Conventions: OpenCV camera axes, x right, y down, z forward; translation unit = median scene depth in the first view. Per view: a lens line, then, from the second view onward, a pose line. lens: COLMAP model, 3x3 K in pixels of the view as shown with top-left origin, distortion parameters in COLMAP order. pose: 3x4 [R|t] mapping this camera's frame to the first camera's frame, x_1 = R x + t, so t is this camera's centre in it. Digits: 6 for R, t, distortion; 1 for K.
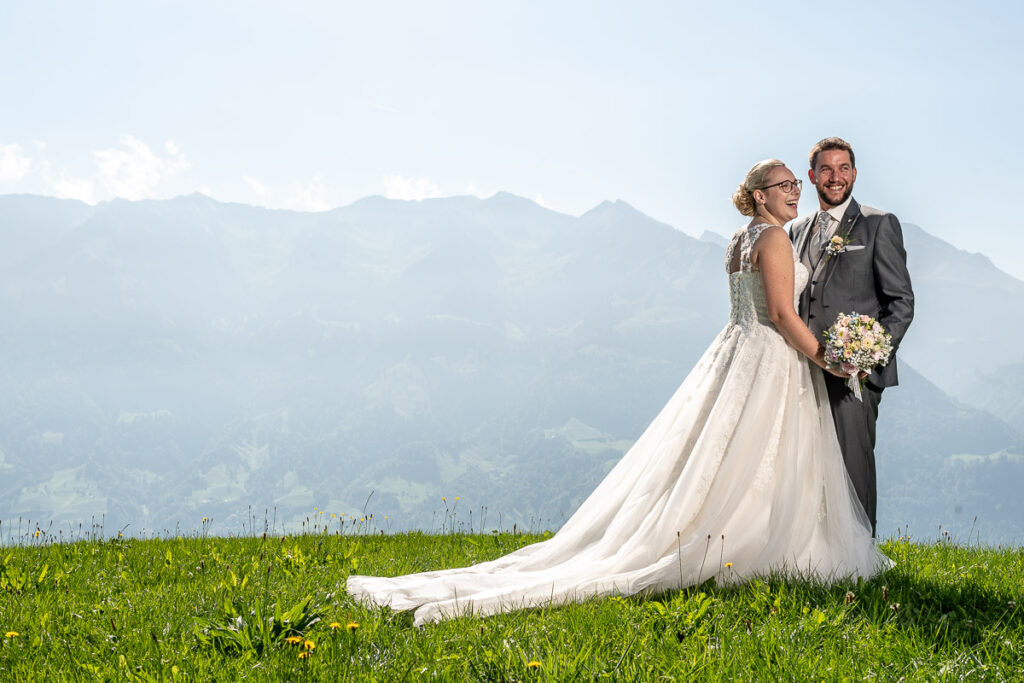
lens RADIAL K [[1498.5, 0, 512.0], [0, 1498.5, 341.5], [0, 0, 1]] dist [0.028554, 0.097804]
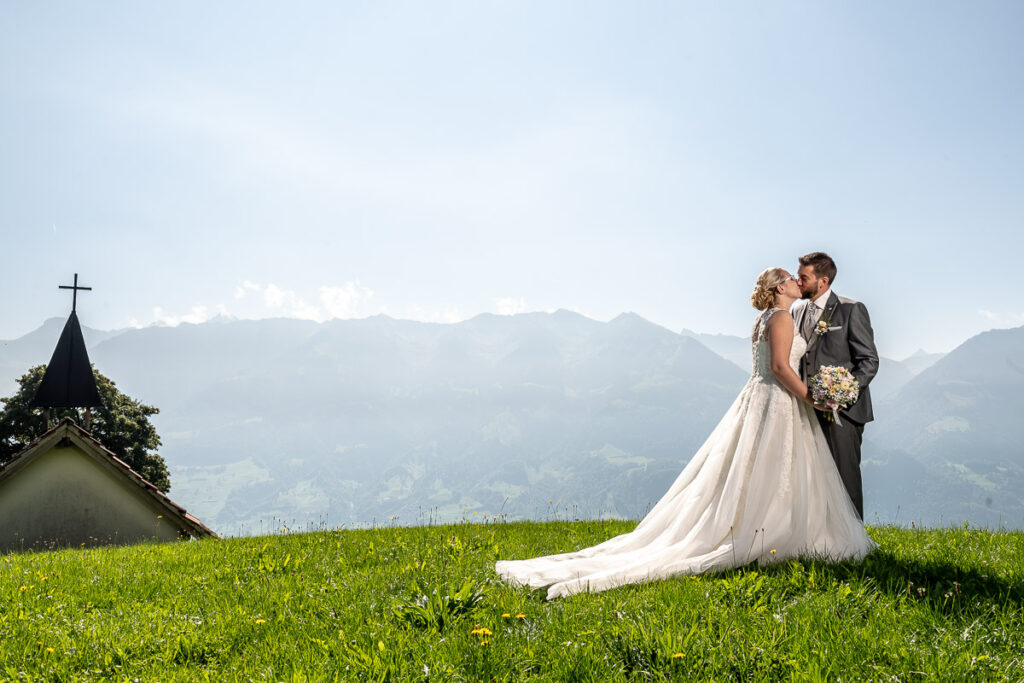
lens RADIAL K [[767.8, 0, 512.0], [0, 767.8, 341.5], [0, 0, 1]] dist [-0.000971, 0.000142]
pose [[0.999339, -0.023831, -0.027446, -0.066836], [0.021594, 0.996632, -0.079109, 0.005566], [0.029238, 0.078464, 0.996488, 0.245094]]
